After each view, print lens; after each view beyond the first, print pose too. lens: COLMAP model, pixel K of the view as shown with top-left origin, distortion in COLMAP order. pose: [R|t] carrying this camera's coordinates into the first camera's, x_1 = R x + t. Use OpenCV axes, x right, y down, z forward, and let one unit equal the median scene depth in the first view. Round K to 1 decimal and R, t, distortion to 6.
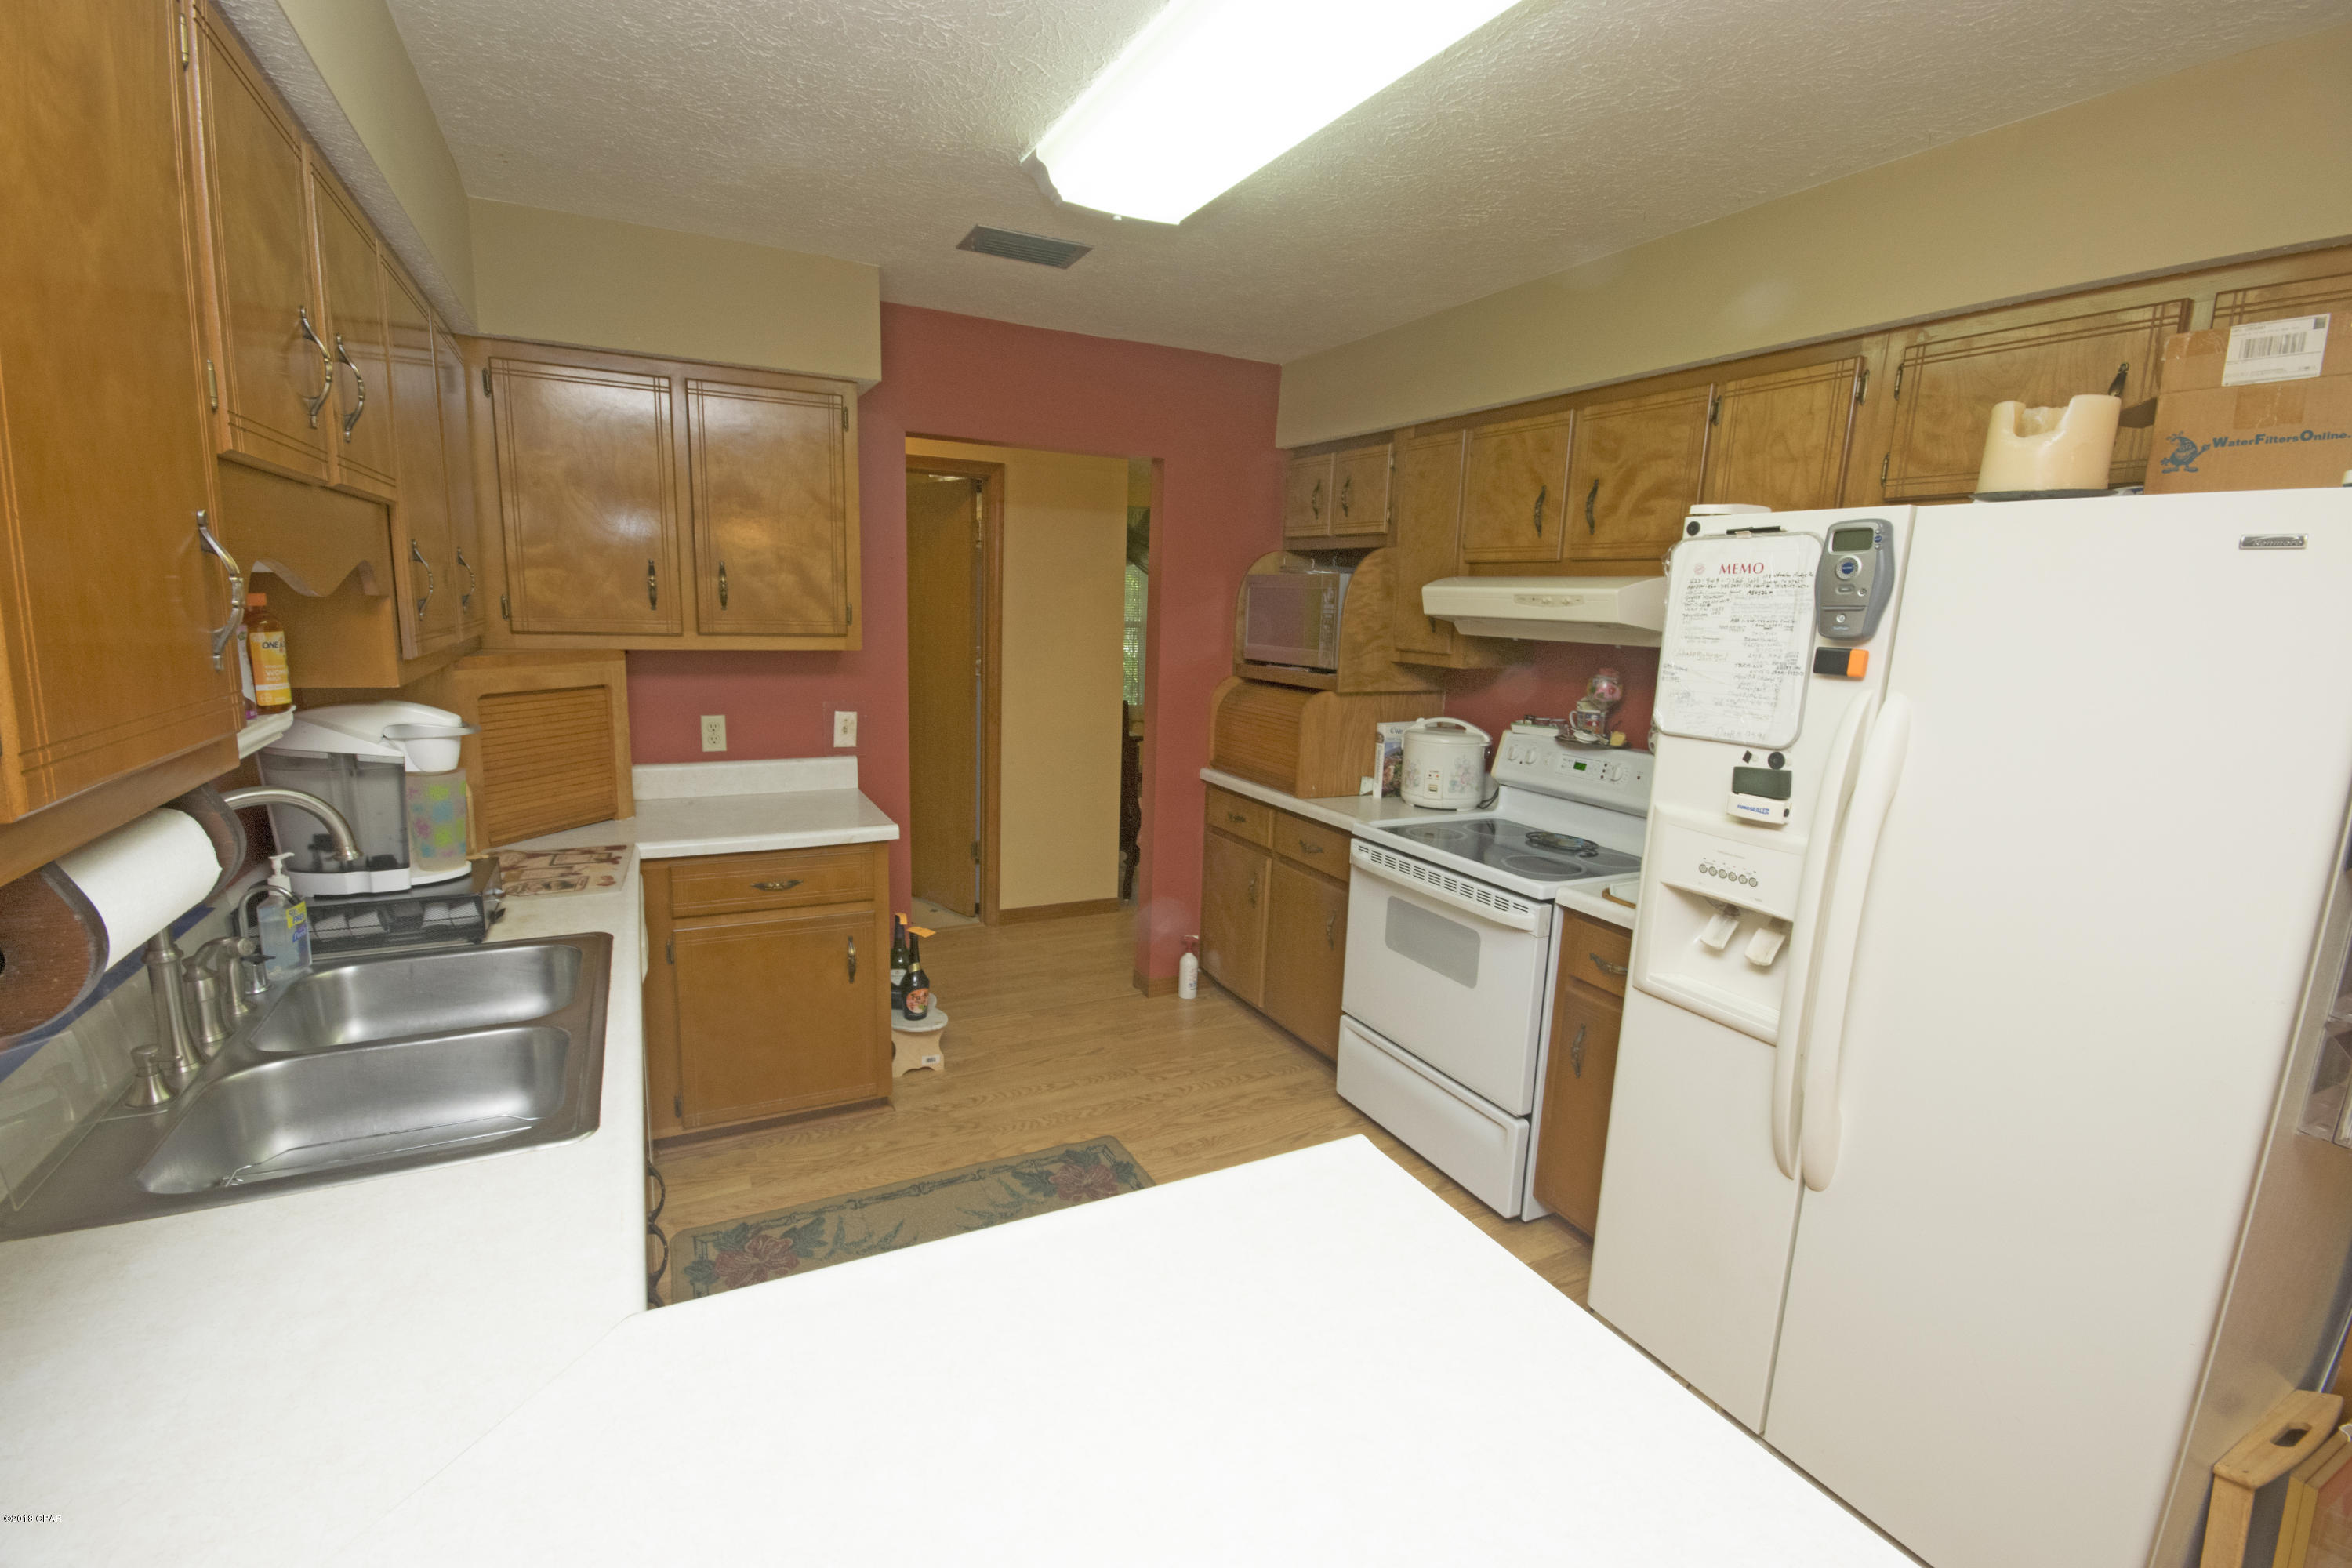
lens RADIAL K [[1033.8, 0, 1176.0], [0, 1033.8, 784.0], [0, 0, 1]] dist [-0.007191, 0.000031]
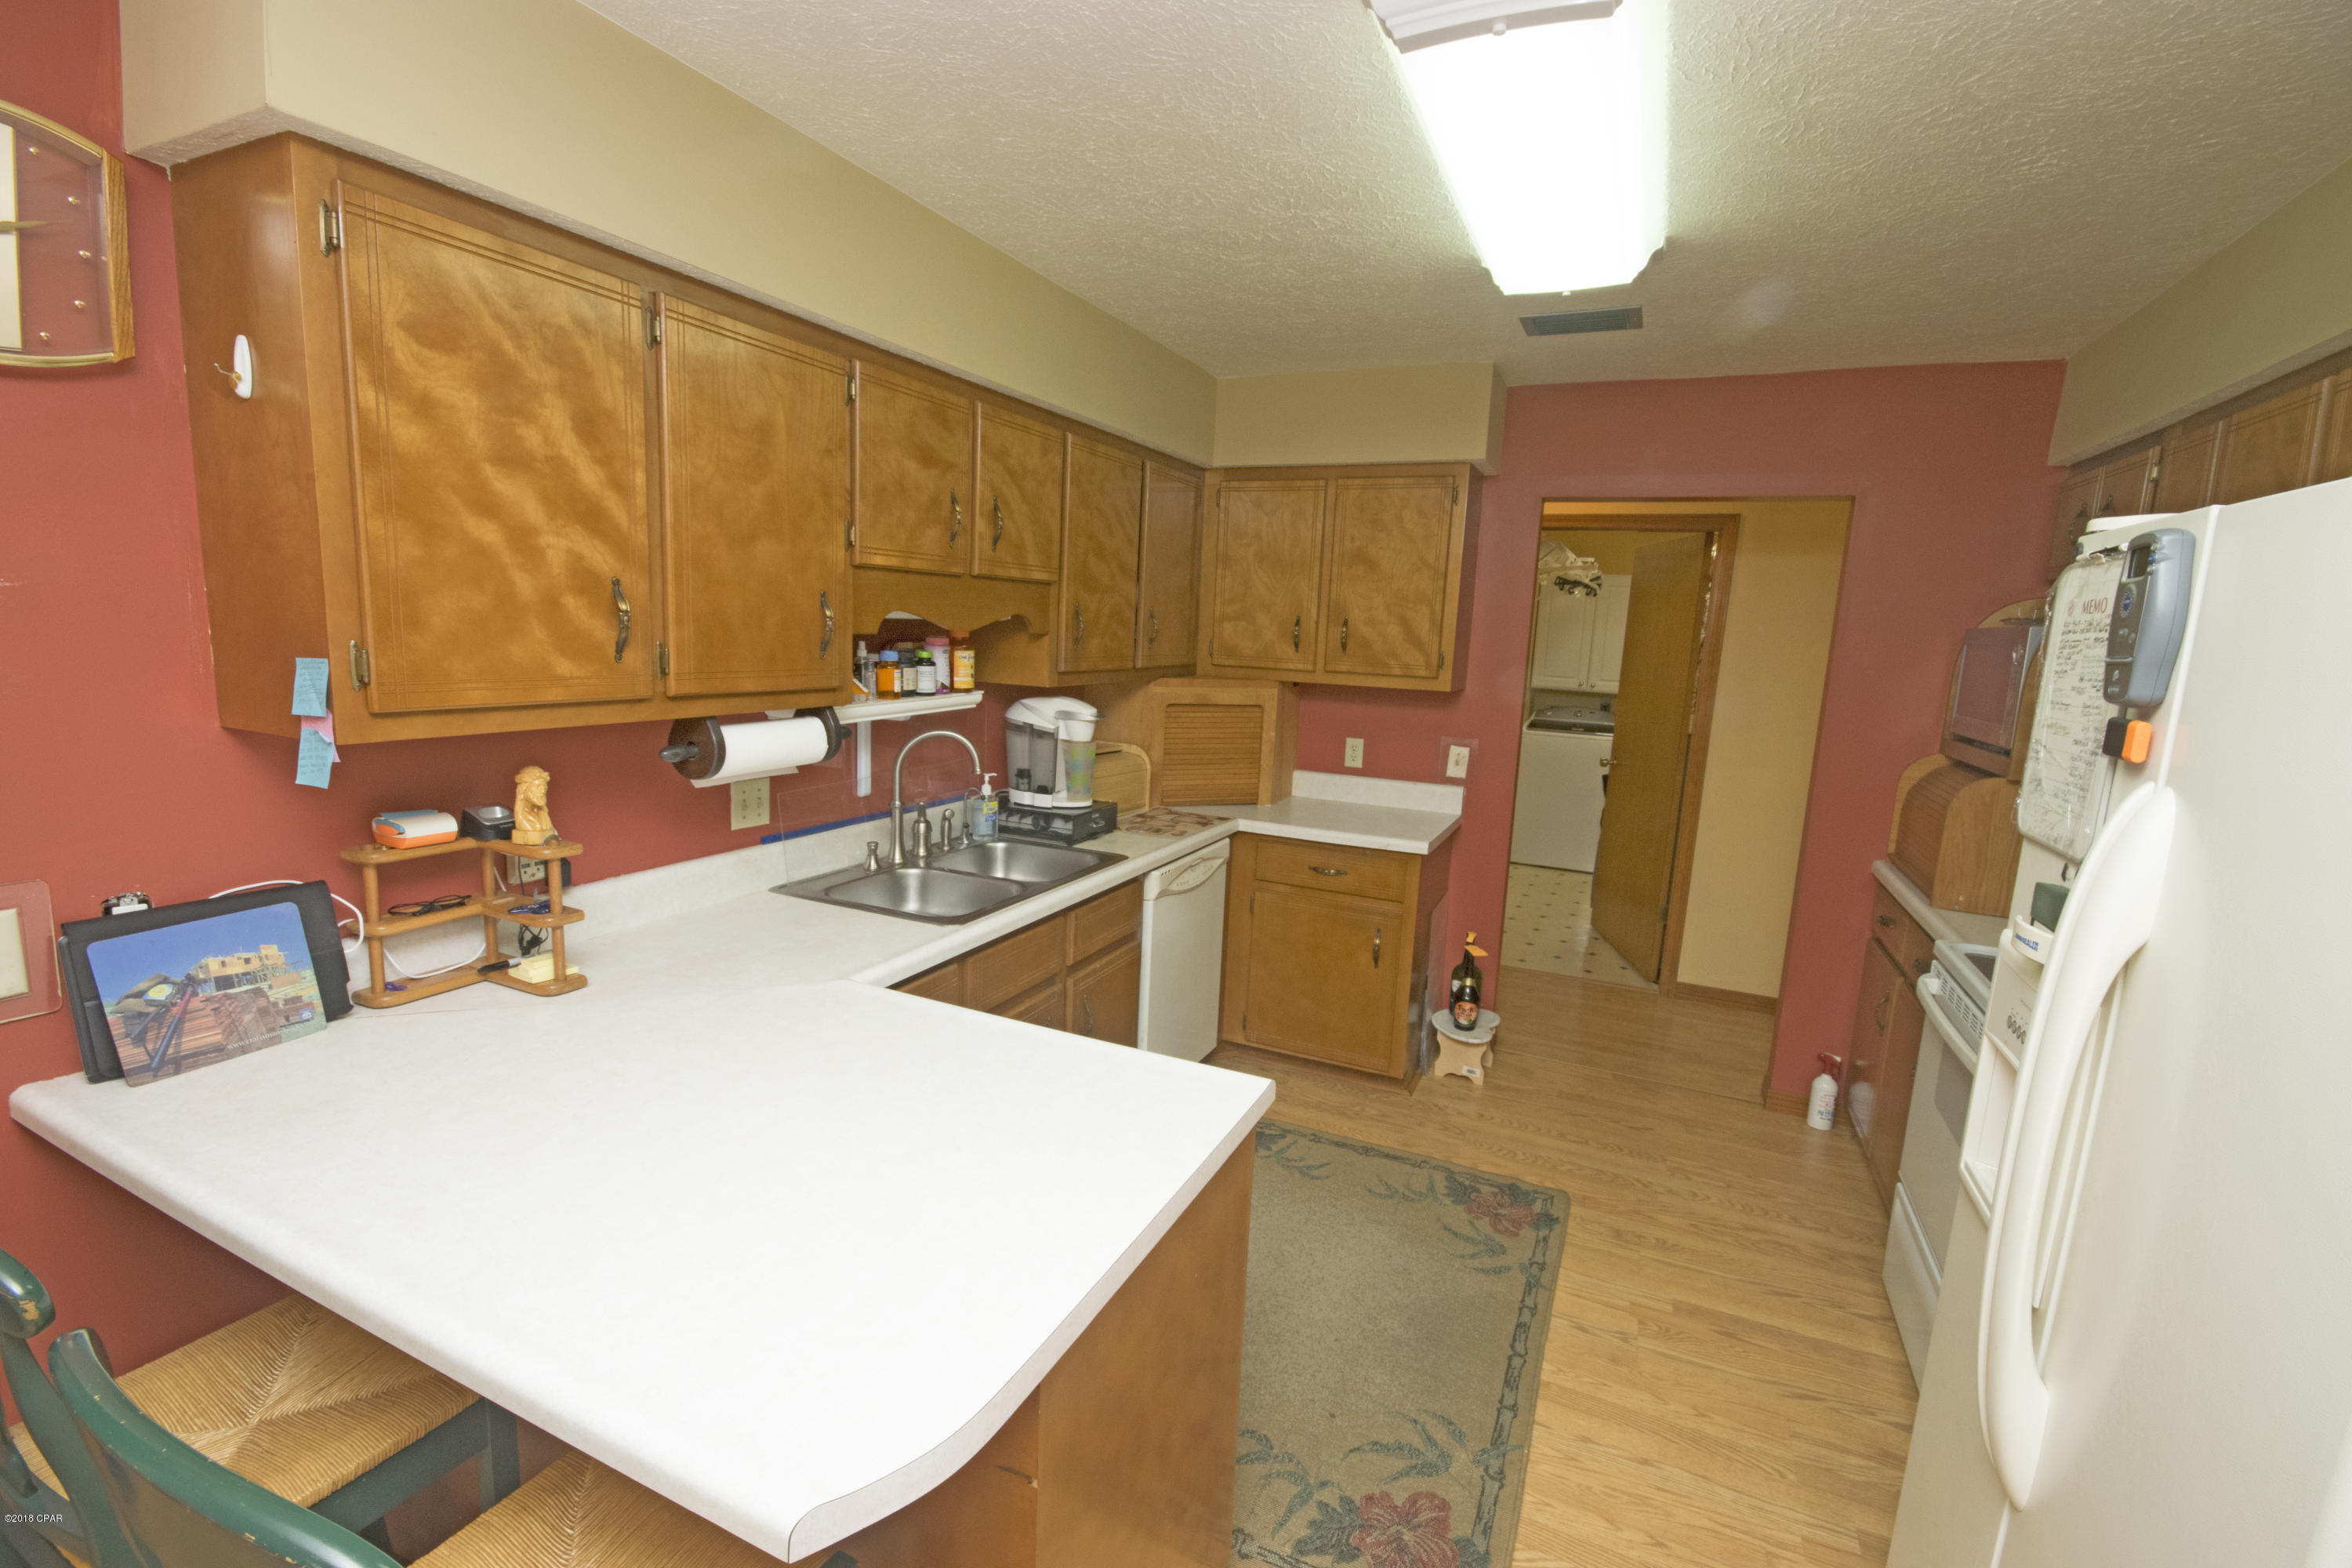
lens RADIAL K [[1033.8, 0, 1176.0], [0, 1033.8, 784.0], [0, 0, 1]] dist [-0.007191, 0.000031]
pose [[0.618381, 0.116613, -0.777178, 0.422844], [-0.161366, 0.986699, 0.019655, -0.001477], [0.769133, 0.113256, 0.628973, 0.054619]]
